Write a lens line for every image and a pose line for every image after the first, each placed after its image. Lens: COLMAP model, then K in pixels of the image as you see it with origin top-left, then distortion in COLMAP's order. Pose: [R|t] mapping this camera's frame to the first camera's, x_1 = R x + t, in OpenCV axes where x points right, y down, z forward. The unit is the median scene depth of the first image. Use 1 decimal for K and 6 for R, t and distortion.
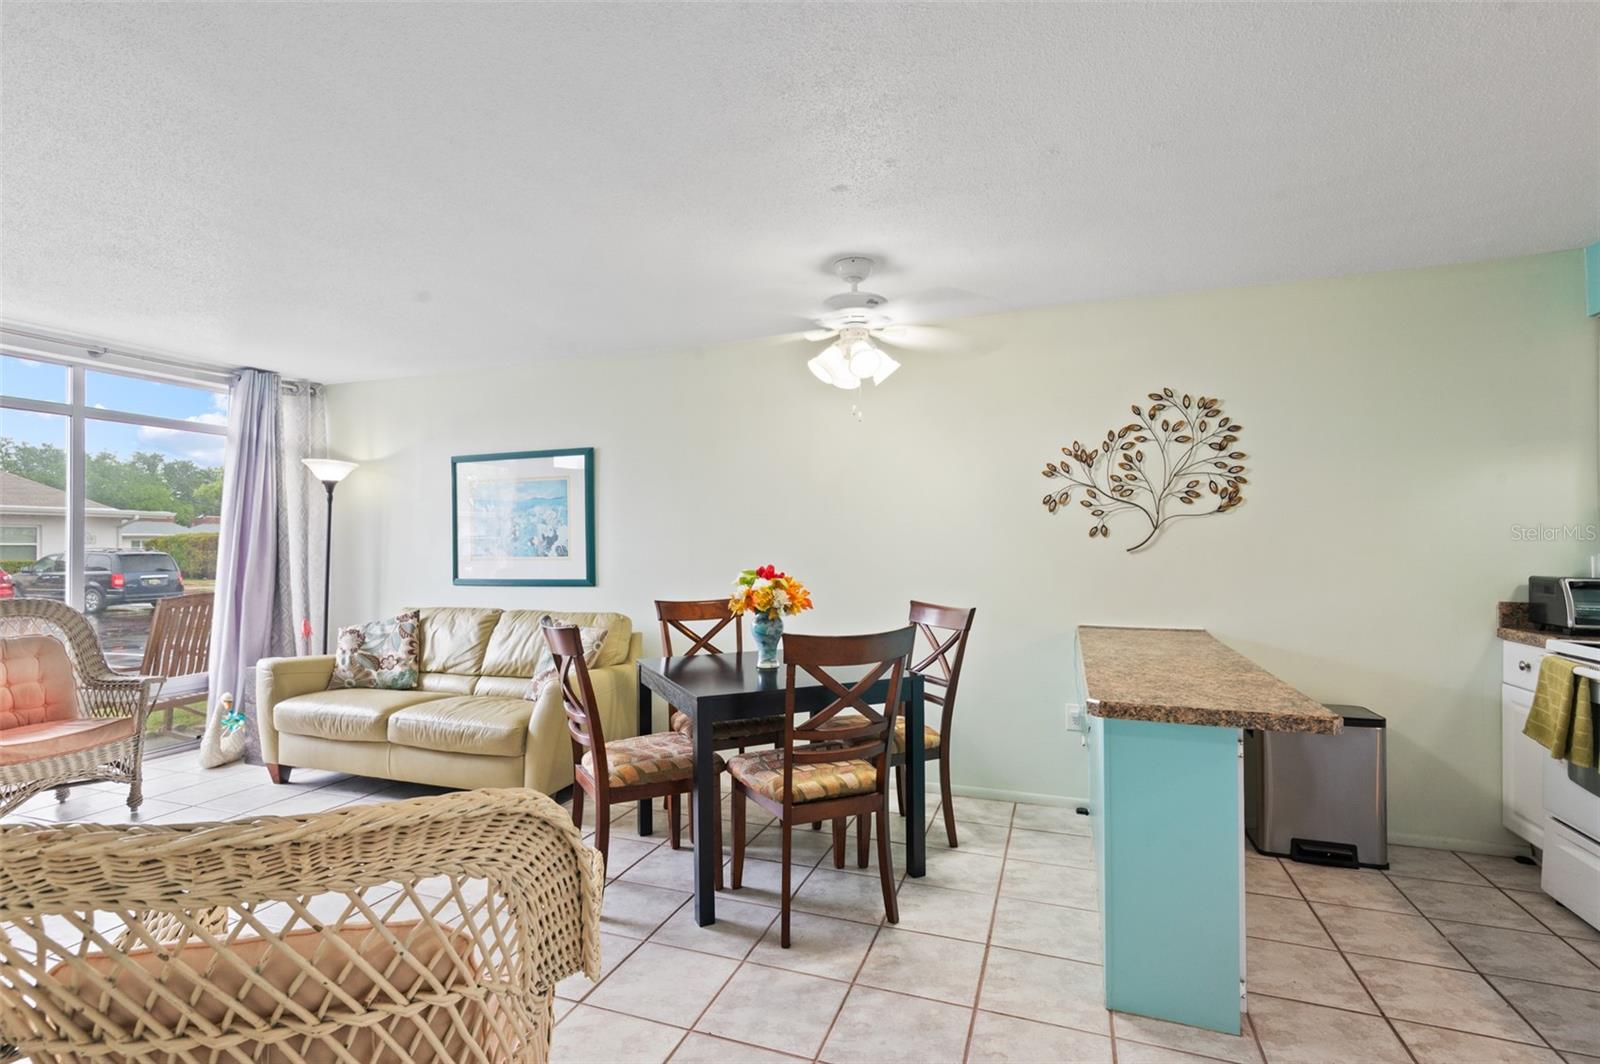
lens RADIAL K [[746.0, 0, 794.8], [0, 746.0, 535.6], [0, 0, 1]] dist [0.003634, 0.000413]
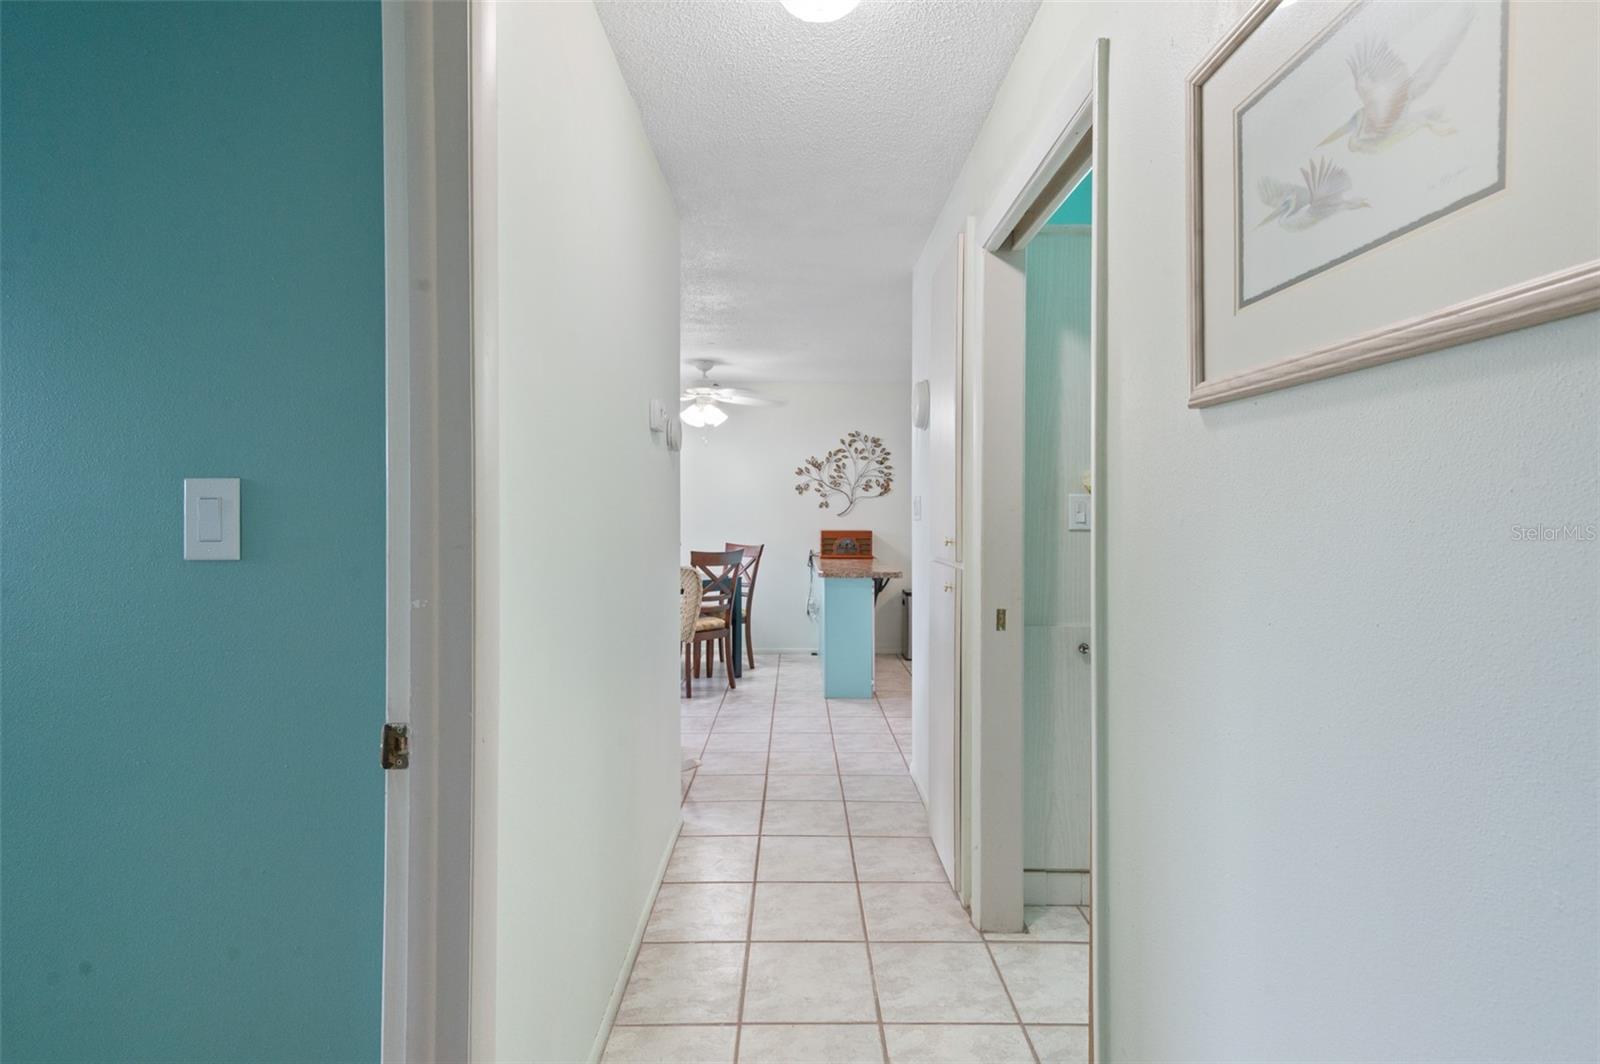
lens RADIAL K [[756.2, 0, 798.8], [0, 756.2, 509.4], [0, 0, 1]] dist [0.000045, 0.000249]
pose [[0.937747, 0.005764, 0.347272, -0.329998], [-0.008136, 0.999952, 0.005374, -0.004582], [-0.347225, -0.007865, 0.937749, -0.805787]]
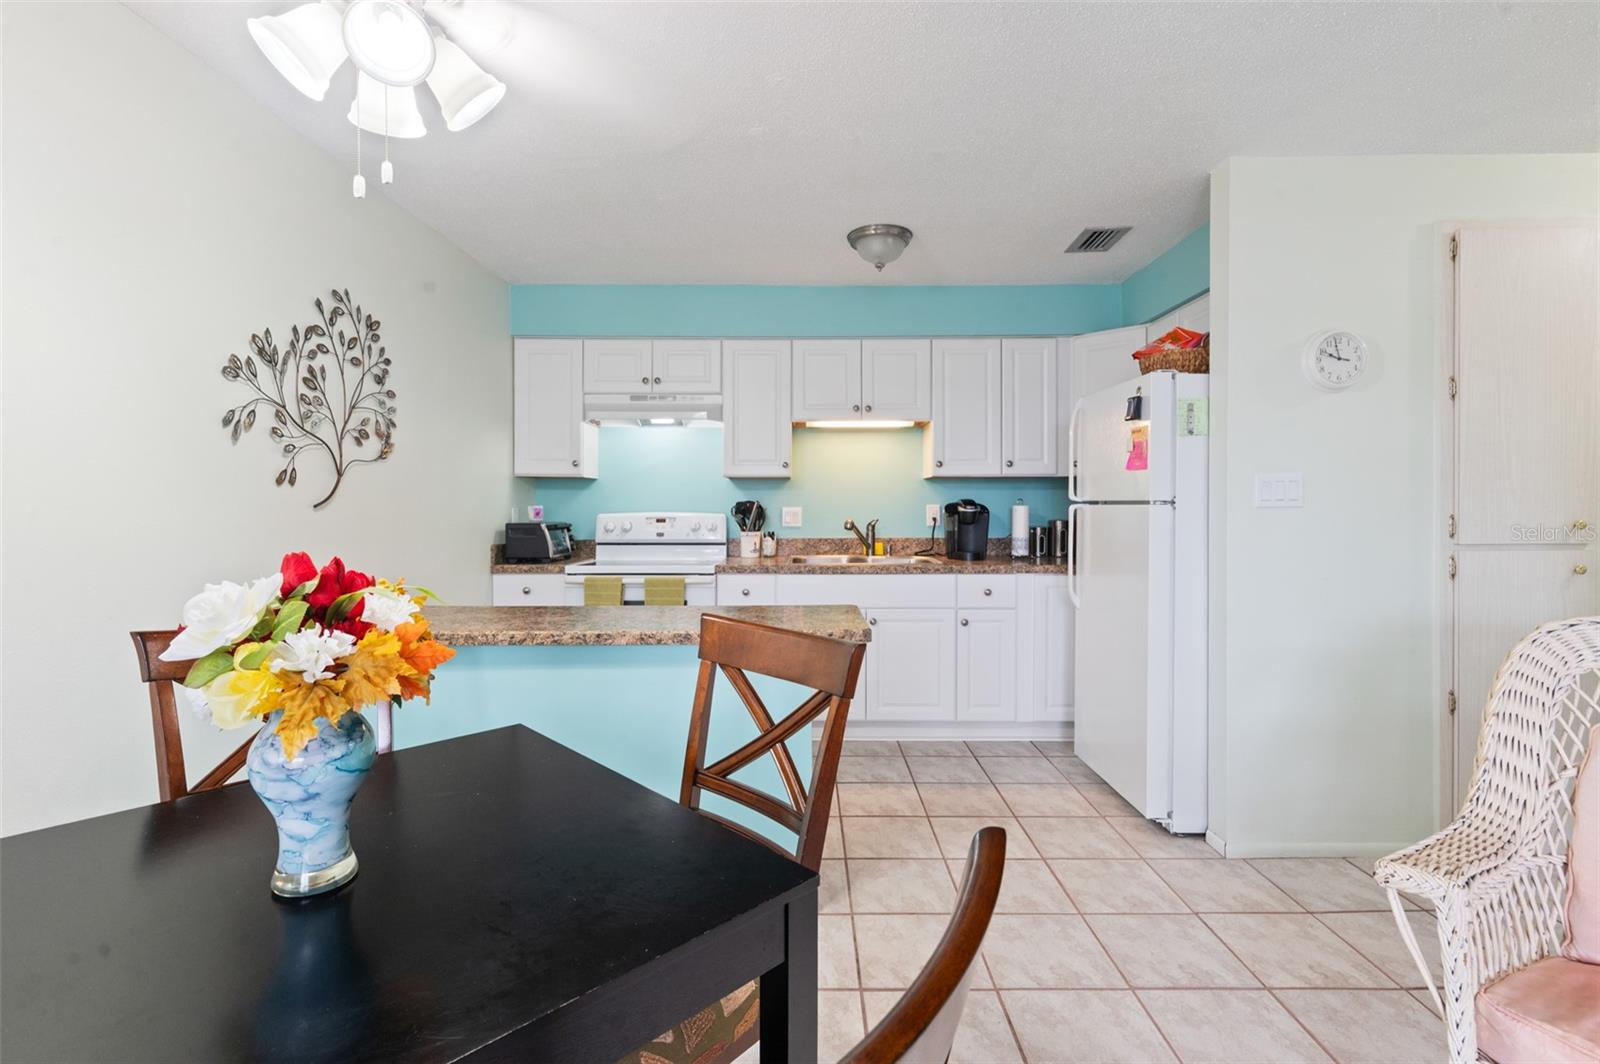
lens RADIAL K [[739.2, 0, 797.5], [0, 739.2, 508.8], [0, 0, 1]] dist [-0.000170, 0.000404]
pose [[-0.339642, -0.006210, 0.940534, -0.364298], [-0.005445, 0.999974, 0.004636, 0.017453], [-0.940539, -0.003547, -0.339667, 0.850711]]
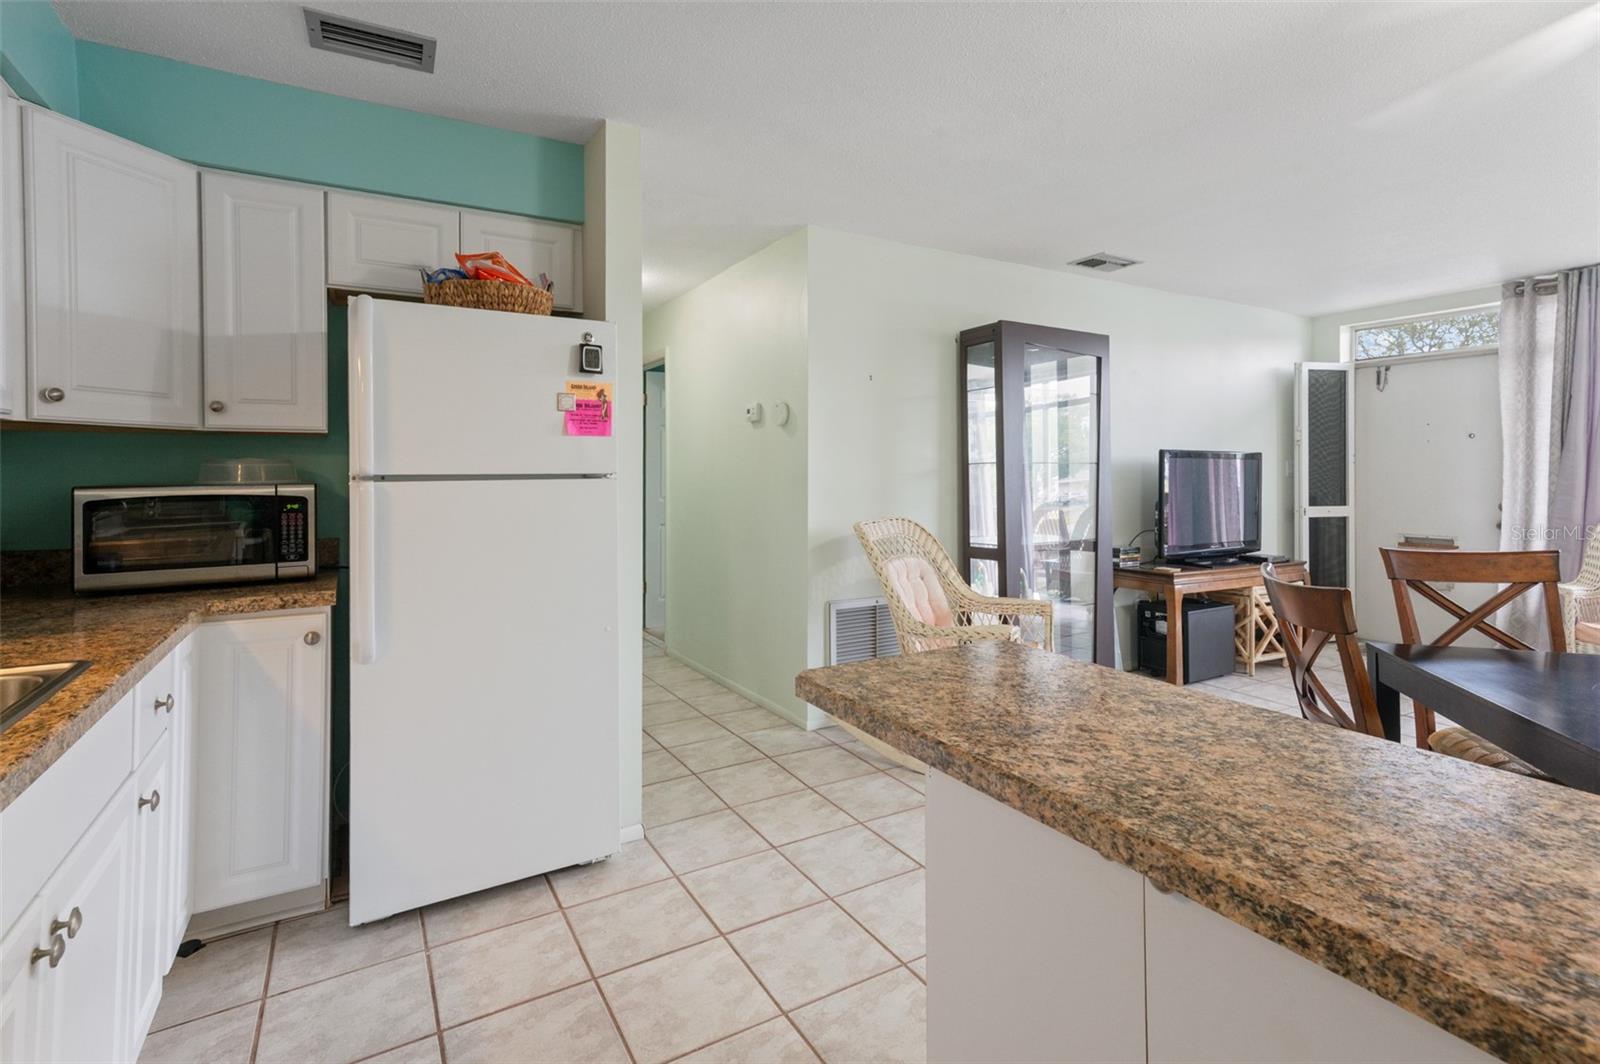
lens RADIAL K [[771.7, 0, 796.9], [0, 771.7, 467.5], [0, 0, 1]] dist [0.025714, 0.000920]
pose [[-0.642969, 0.003778, -0.765883, 0.711581], [0.014648, 0.999866, -0.007365, 0.012679], [0.765752, -0.015954, -0.642938, 0.803194]]
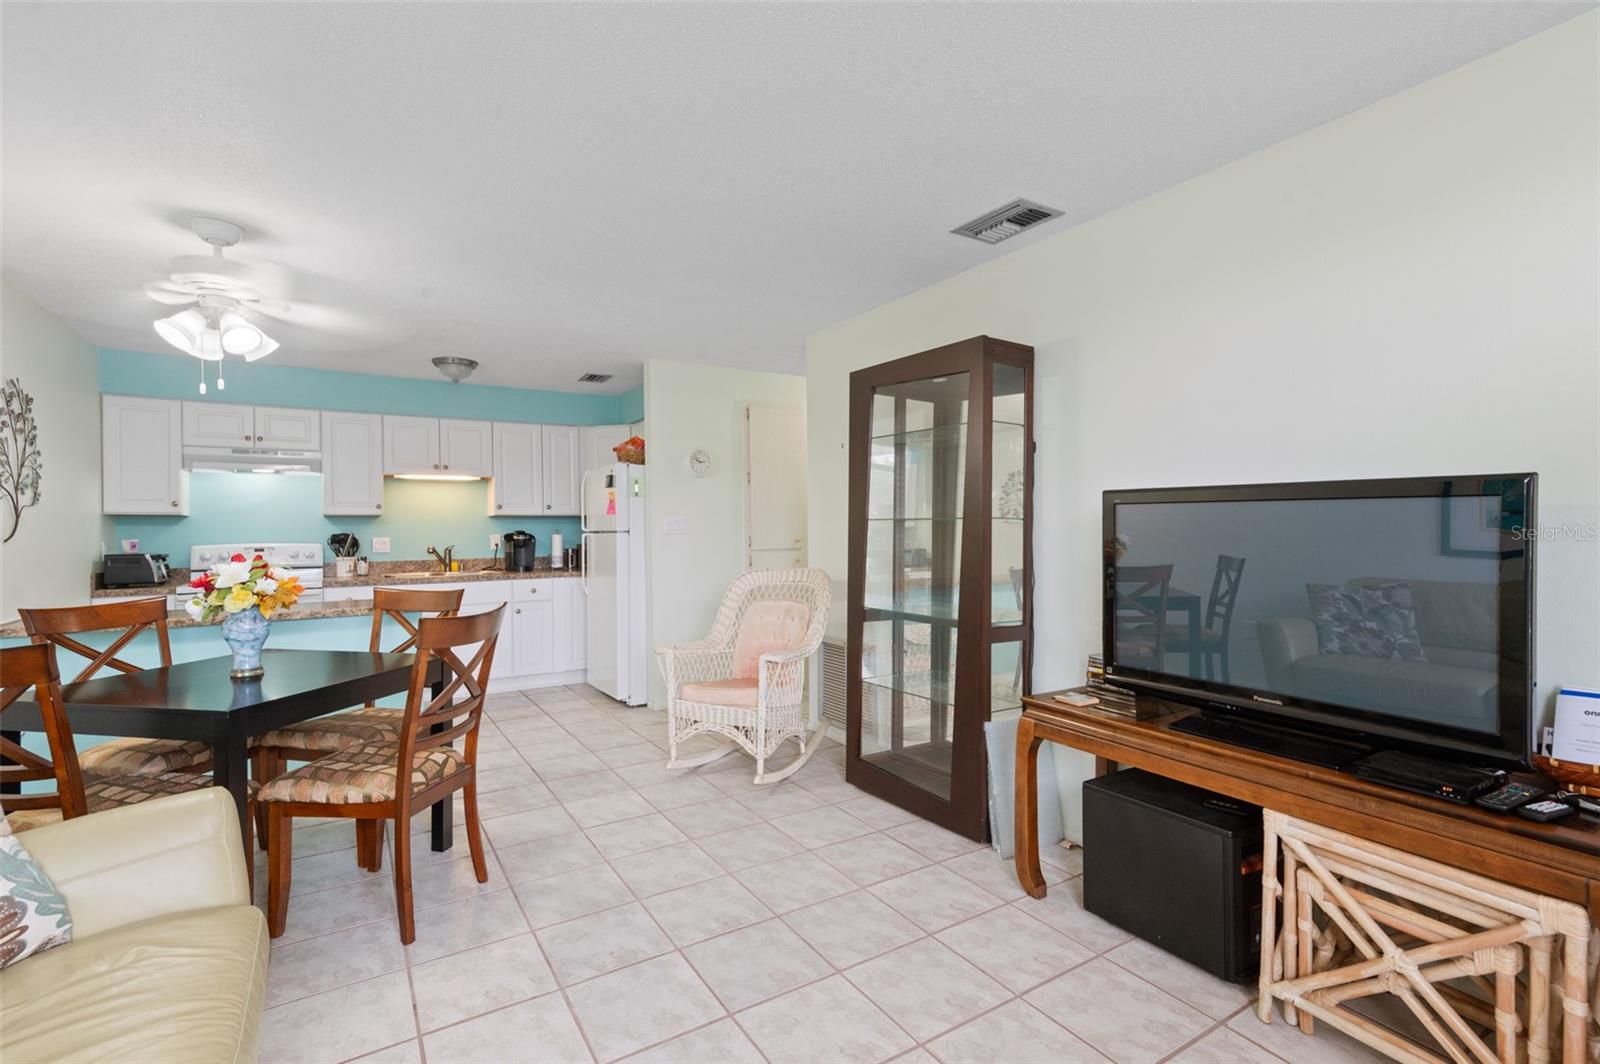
lens RADIAL K [[735.1, 0, 792.1], [0, 735.1, 531.6], [0, 0, 1]] dist [0.022122, 0.000399]
pose [[-0.787057, 0.008710, 0.616818, -0.961424], [0.007828, 0.999961, -0.004132, 0.020867], [-0.616830, 0.001576, -0.787095, 1.189001]]
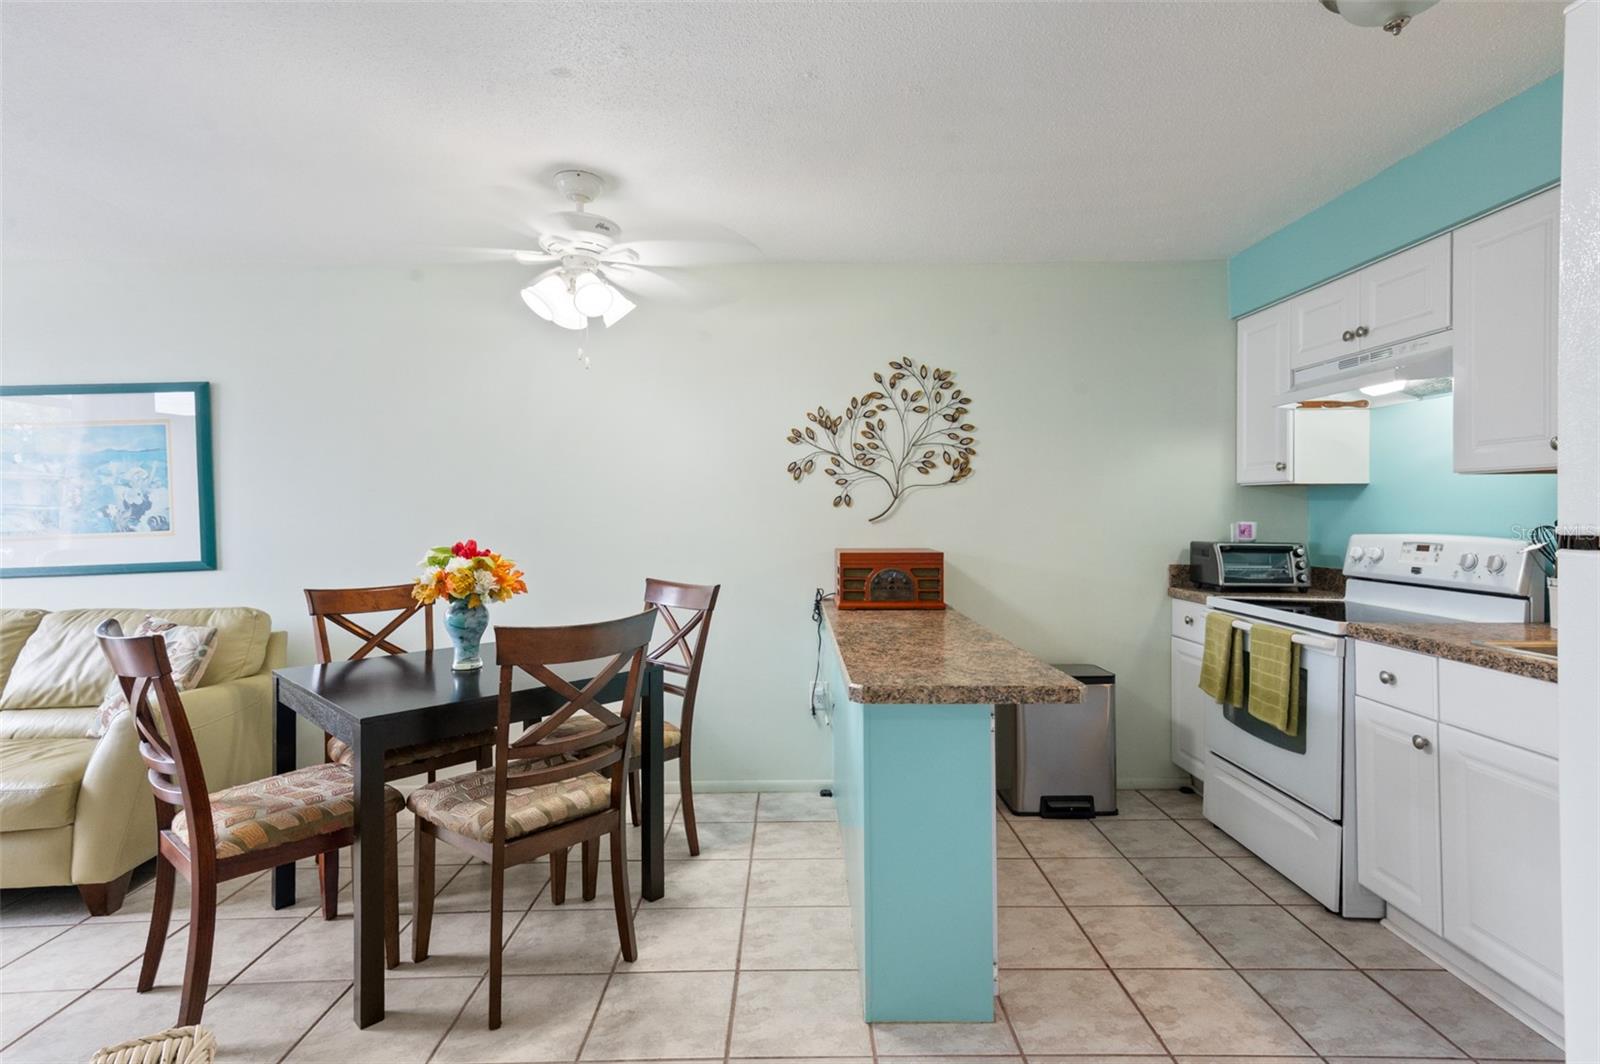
lens RADIAL K [[776.3, 0, 805.0], [0, 776.3, 510.1], [0, 0, 1]] dist [0.021355, 0.000303]
pose [[0.934342, 0.001243, 0.356375, 0.003708], [-0.002629, 0.999991, 0.003405, 0.003083], [-0.356368, -0.004119, 0.934337, 0.082015]]
